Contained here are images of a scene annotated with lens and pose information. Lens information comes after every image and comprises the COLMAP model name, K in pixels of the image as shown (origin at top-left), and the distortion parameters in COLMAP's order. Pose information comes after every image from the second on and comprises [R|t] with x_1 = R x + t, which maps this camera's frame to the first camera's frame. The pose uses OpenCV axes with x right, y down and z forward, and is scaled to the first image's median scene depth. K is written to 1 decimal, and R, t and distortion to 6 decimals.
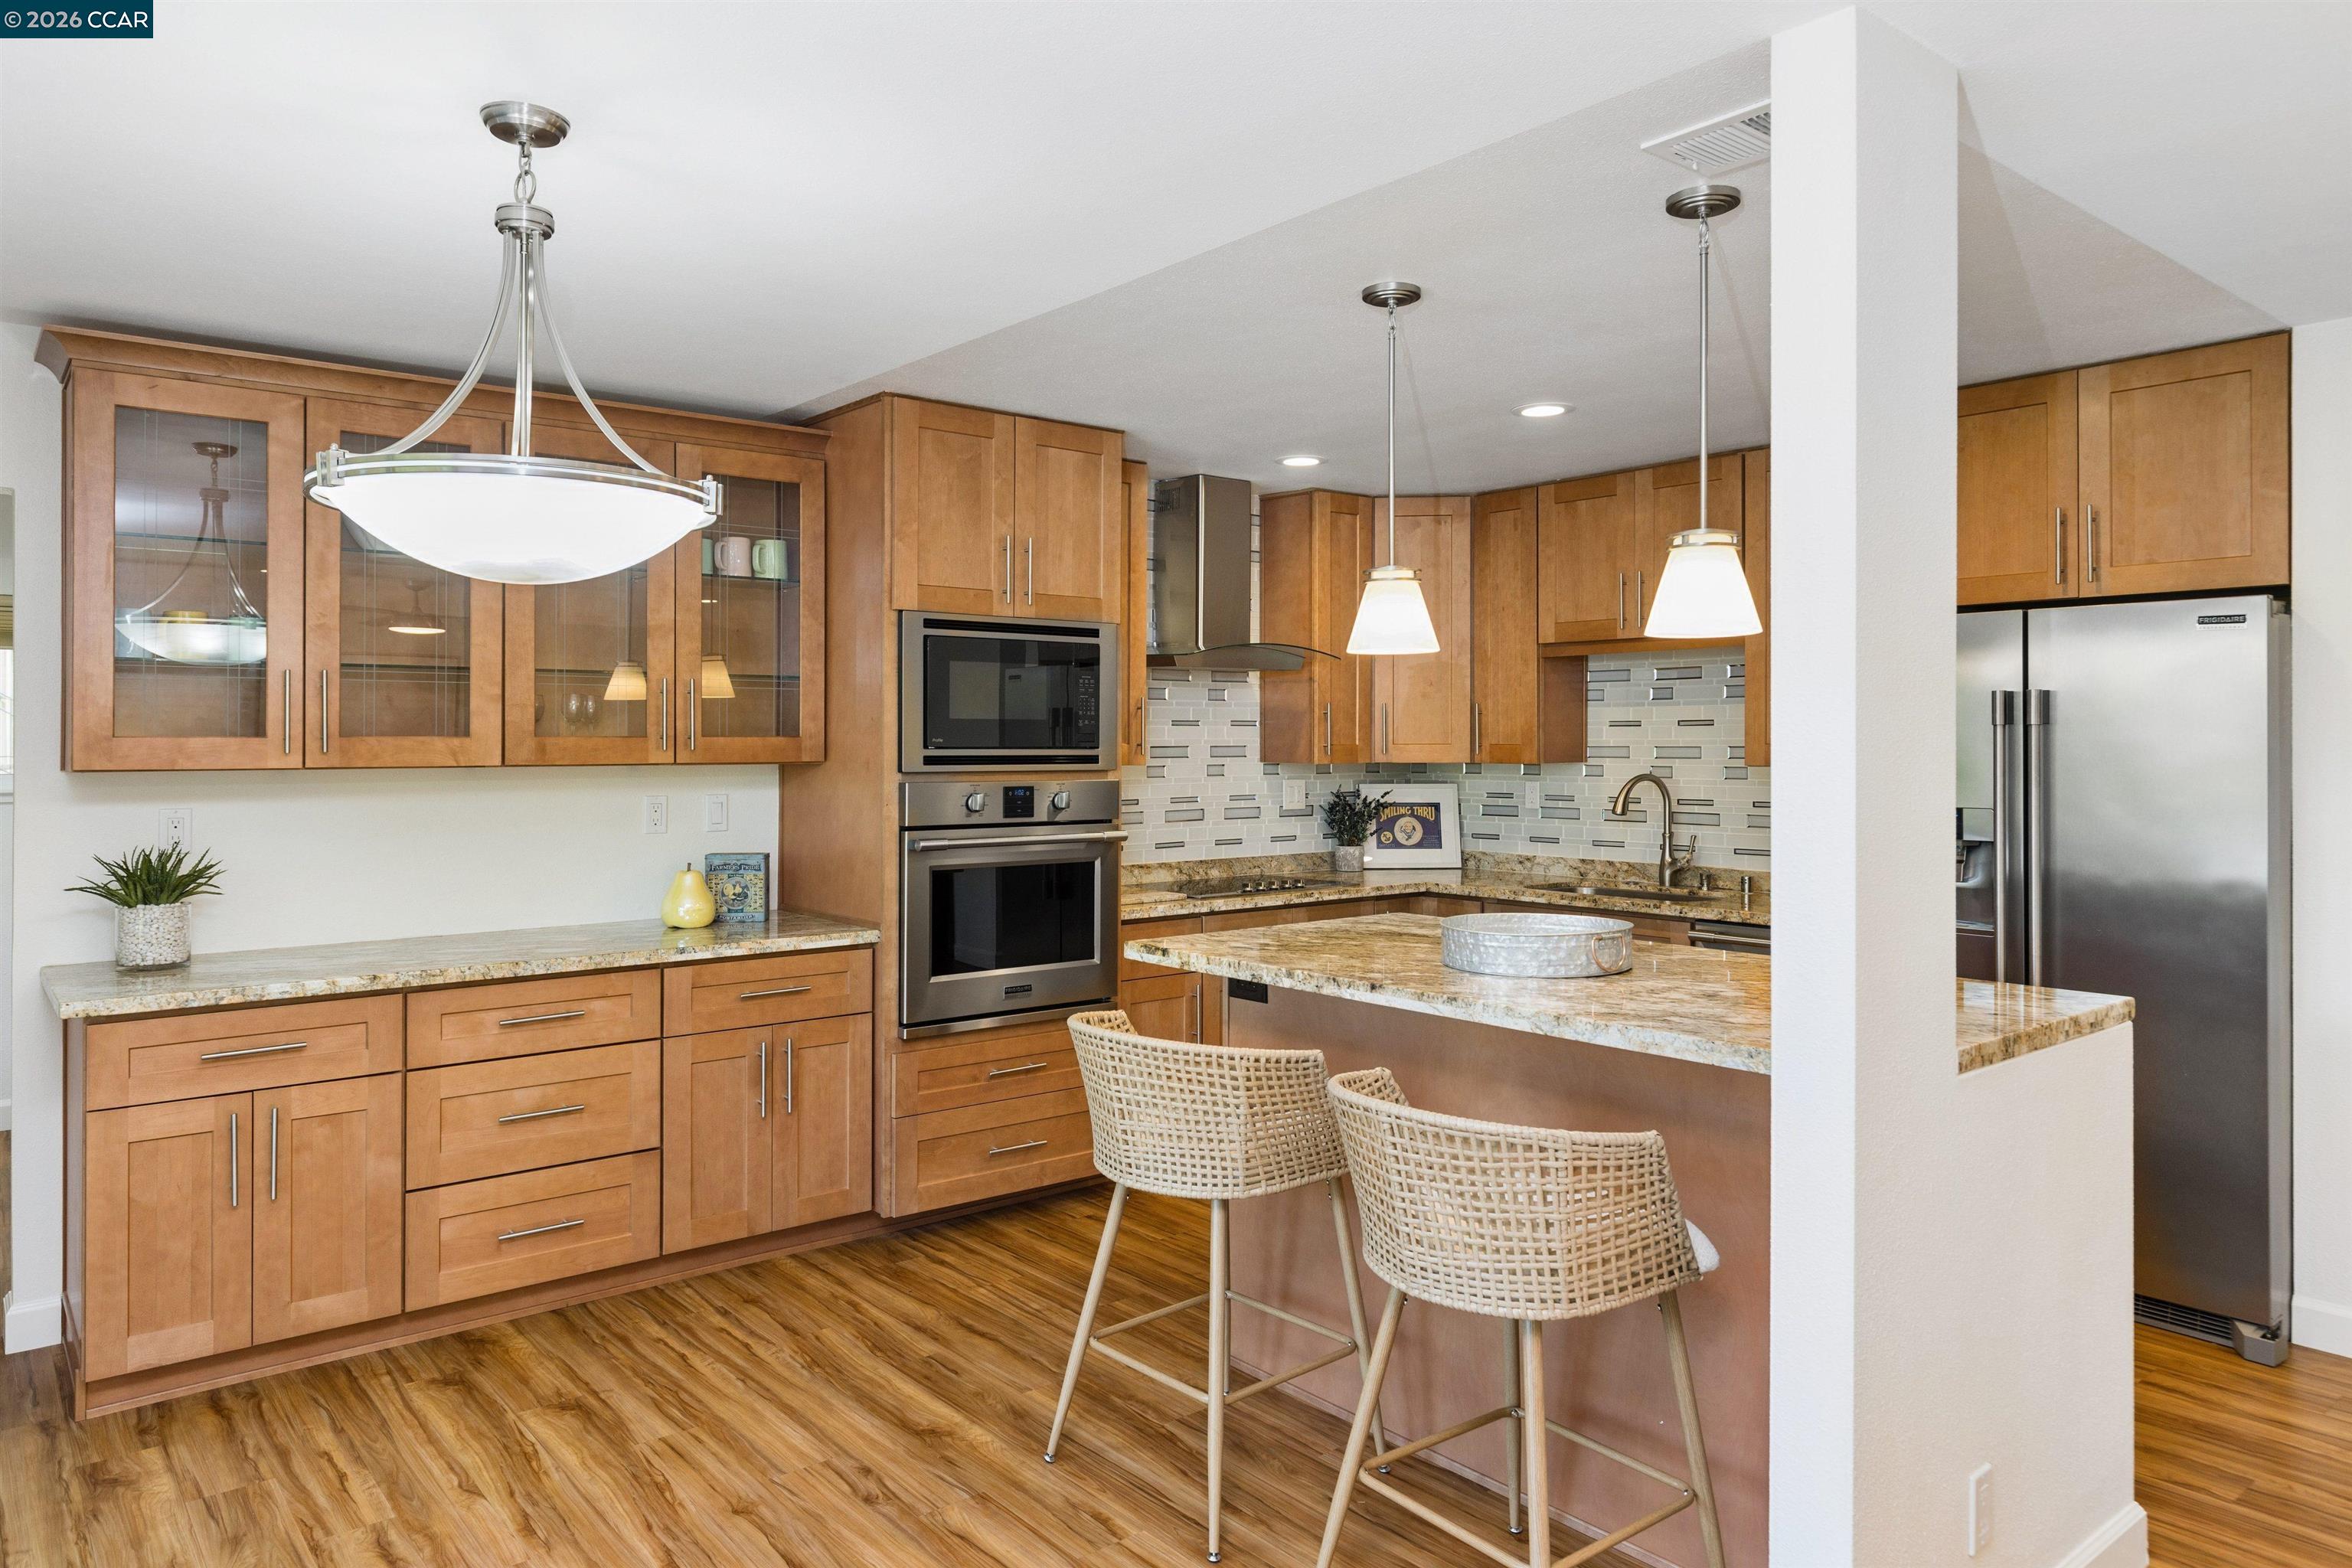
lens RADIAL K [[1512.1, 0, 1147.8], [0, 1512.1, 739.3], [0, 0, 1]] dist [0.016190, -0.004685]
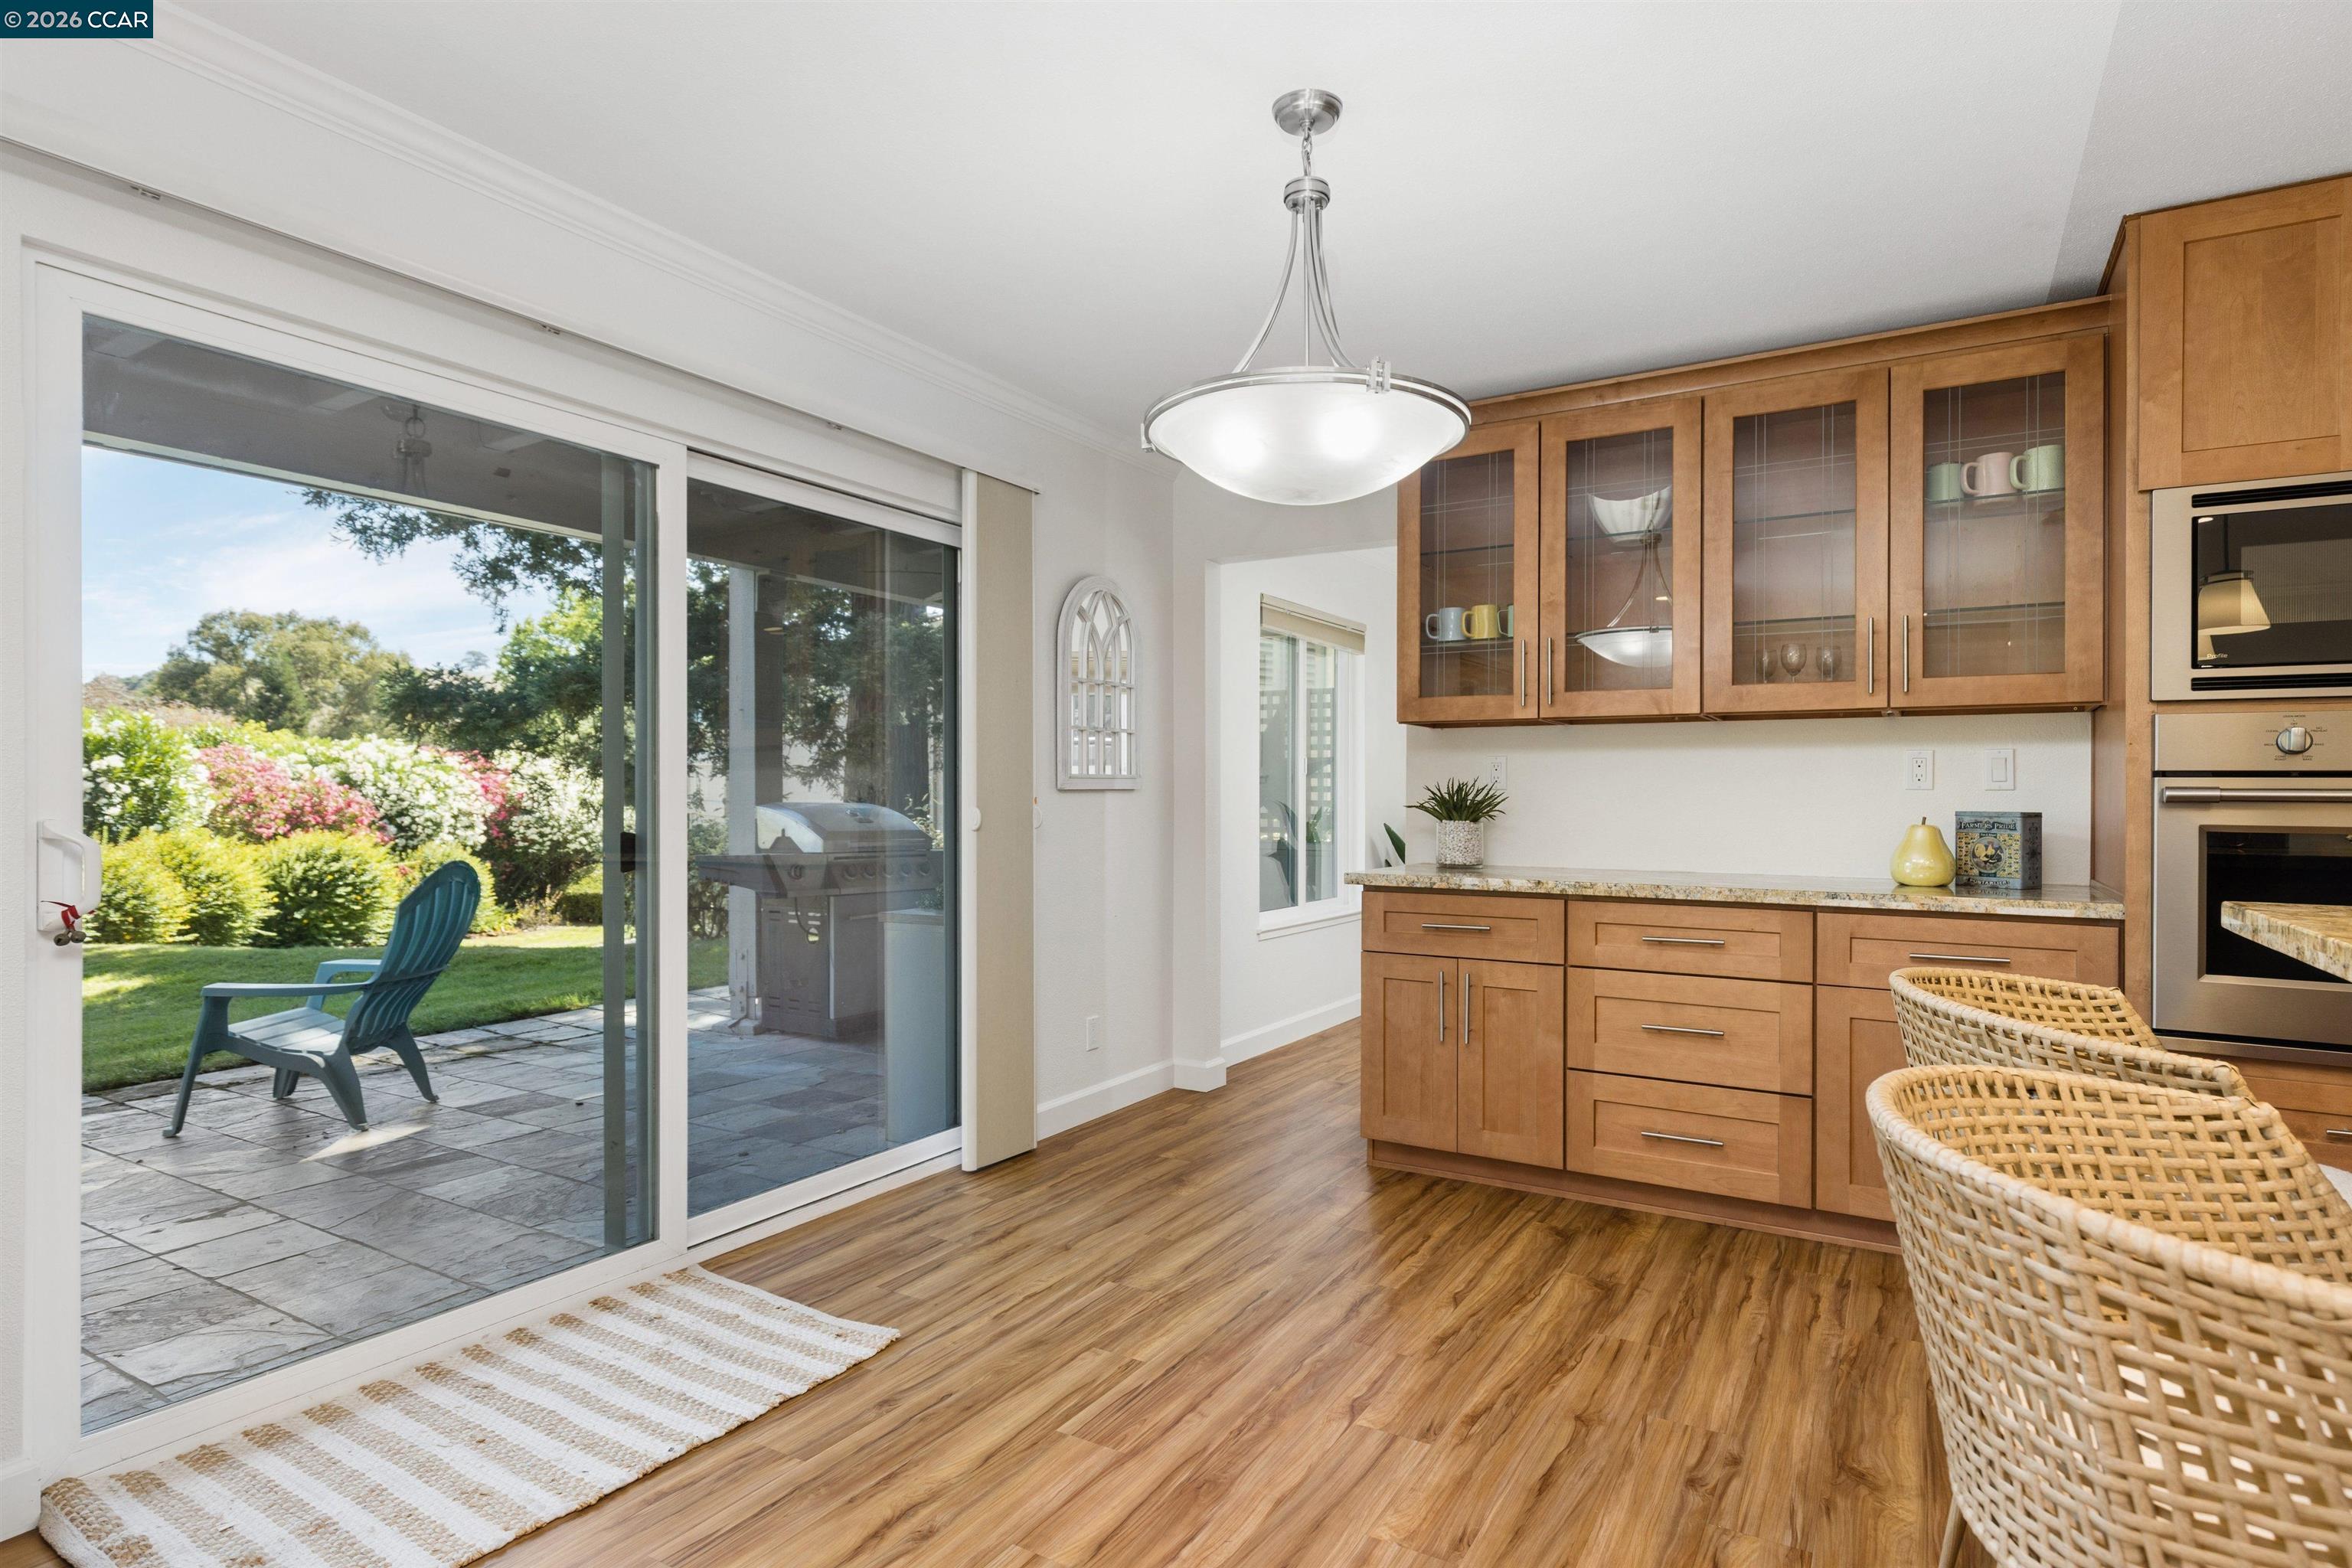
lens RADIAL K [[1226.0, 0, 1183.1], [0, 1226.0, 793.3], [0, 0, 1]] dist [-0.000756, -0.001158]
pose [[0.347003, -0.001167, -0.937863, 0.240736], [-0.003783, 0.999989, -0.002644, 0.069910], [0.937856, 0.004466, 0.346995, 0.309405]]
